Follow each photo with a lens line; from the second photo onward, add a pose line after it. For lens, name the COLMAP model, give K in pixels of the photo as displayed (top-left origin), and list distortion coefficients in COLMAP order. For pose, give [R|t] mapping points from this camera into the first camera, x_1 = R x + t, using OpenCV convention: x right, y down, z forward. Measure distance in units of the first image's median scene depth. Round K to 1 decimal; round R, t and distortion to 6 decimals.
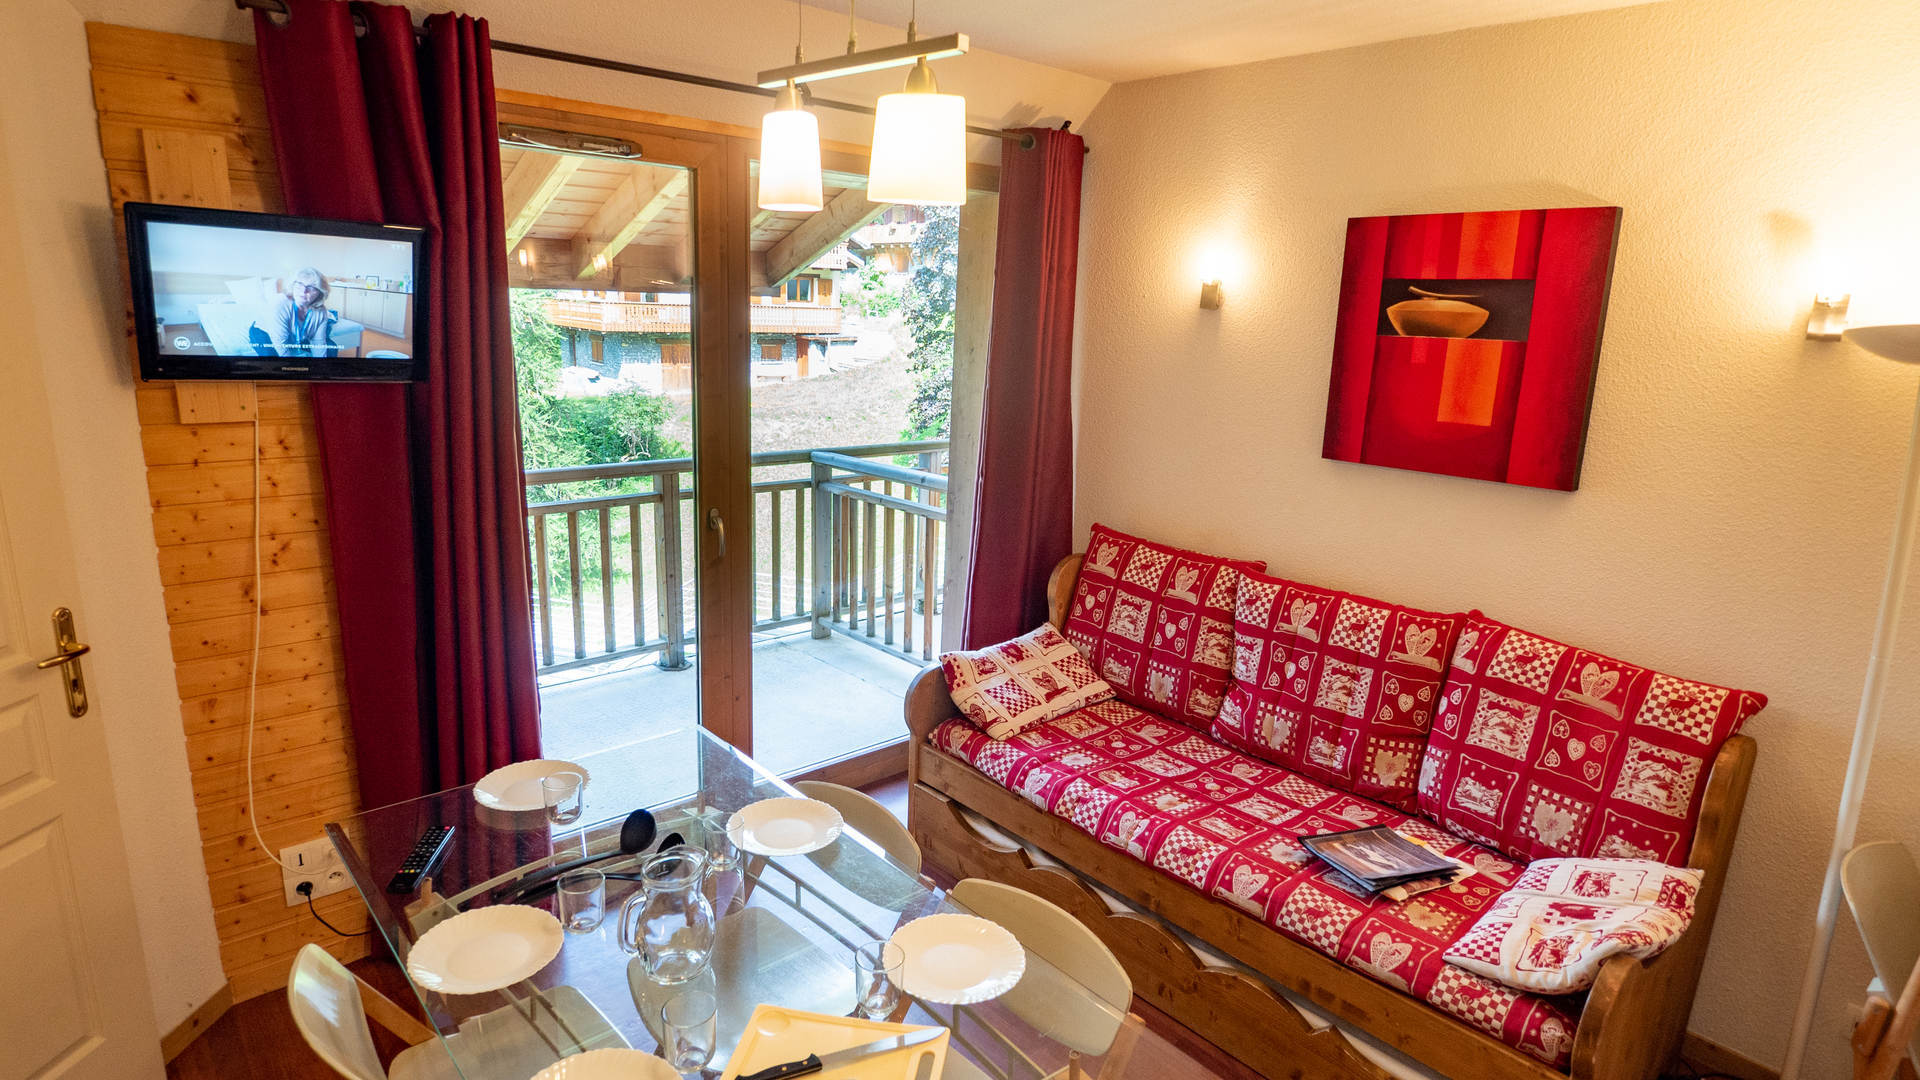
lens RADIAL K [[1040.1, 0, 954.1], [0, 1040.1, 537.5], [0, 0, 1]] dist [-0.002937, -0.001341]
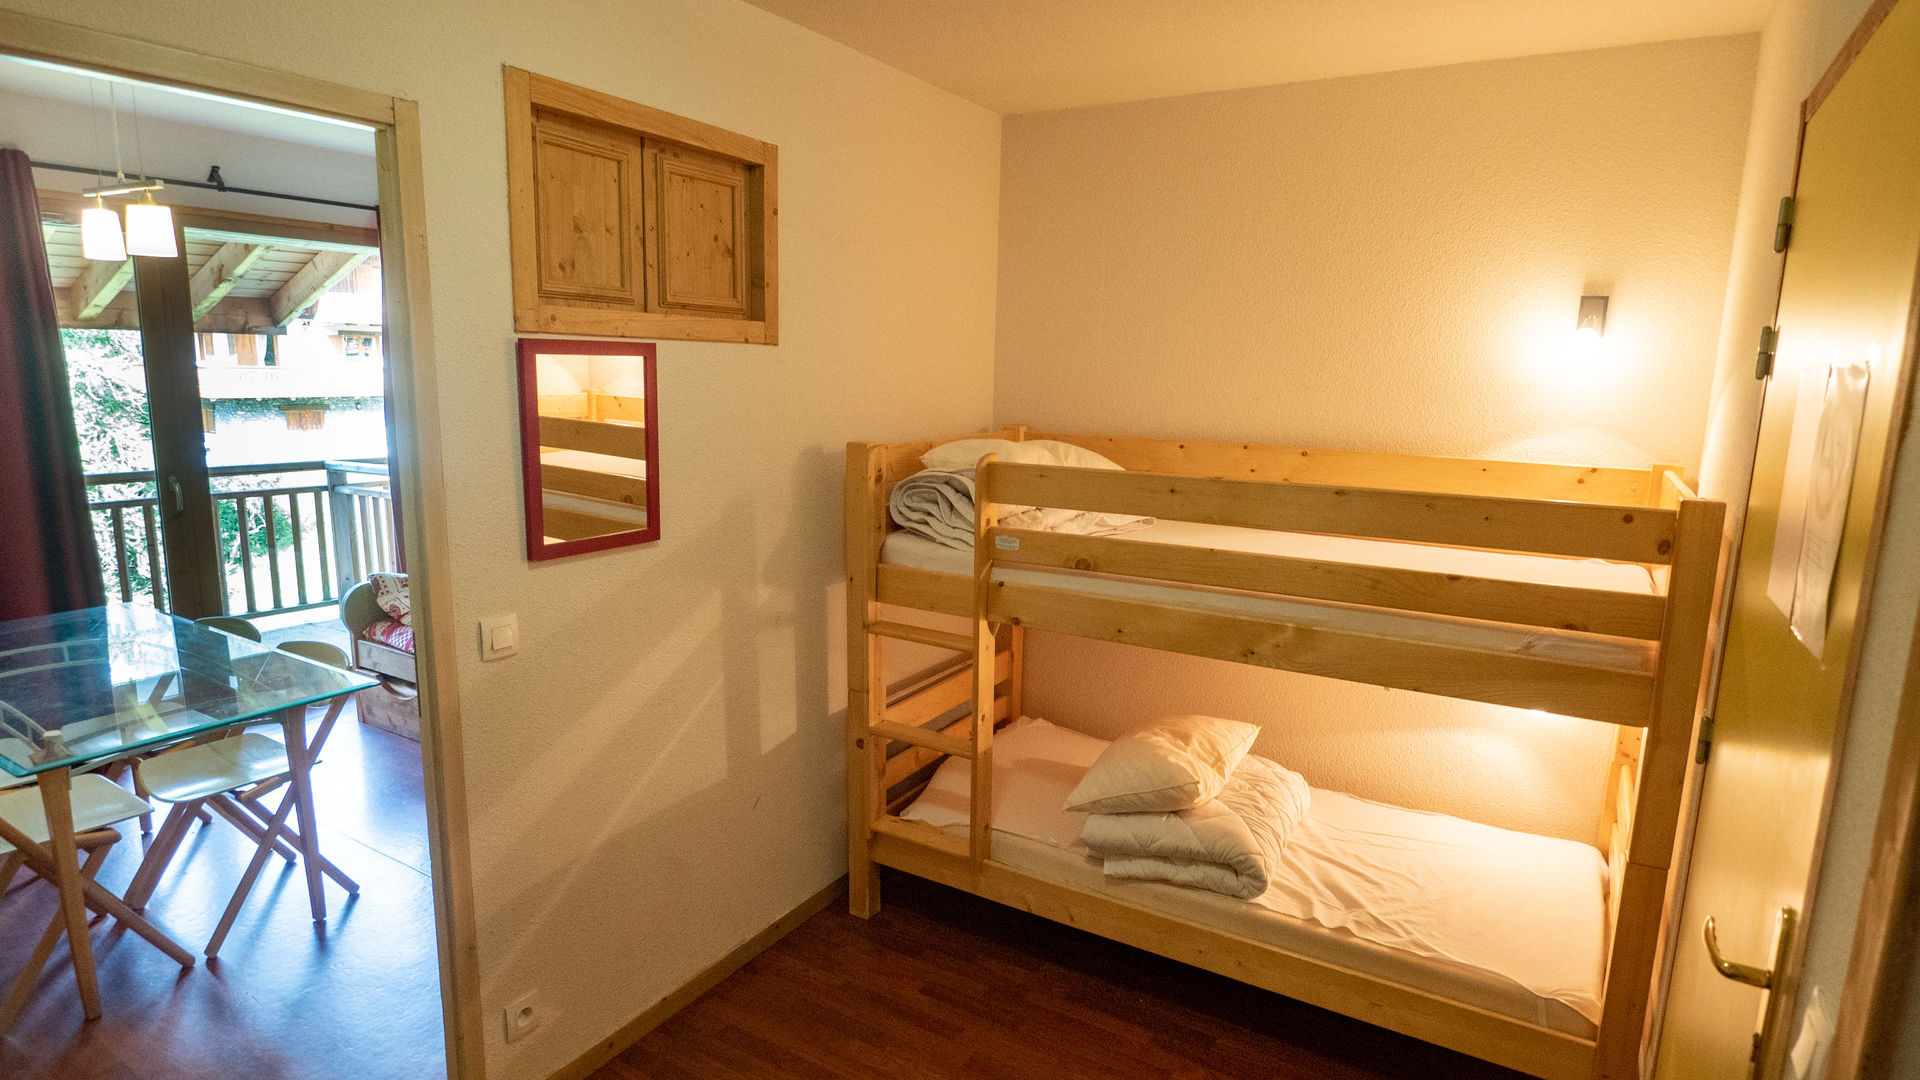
lens RADIAL K [[1040.1, 0, 958.2], [0, 1040.1, 539.5], [0, 0, 1]] dist [-0.002937, -0.001341]
pose [[0.959094, -0.063971, 0.275765, 0.367944], [0.078737, 0.995976, -0.042800, 0.188940], [-0.271918, 0.062762, 0.960272, -0.572949]]
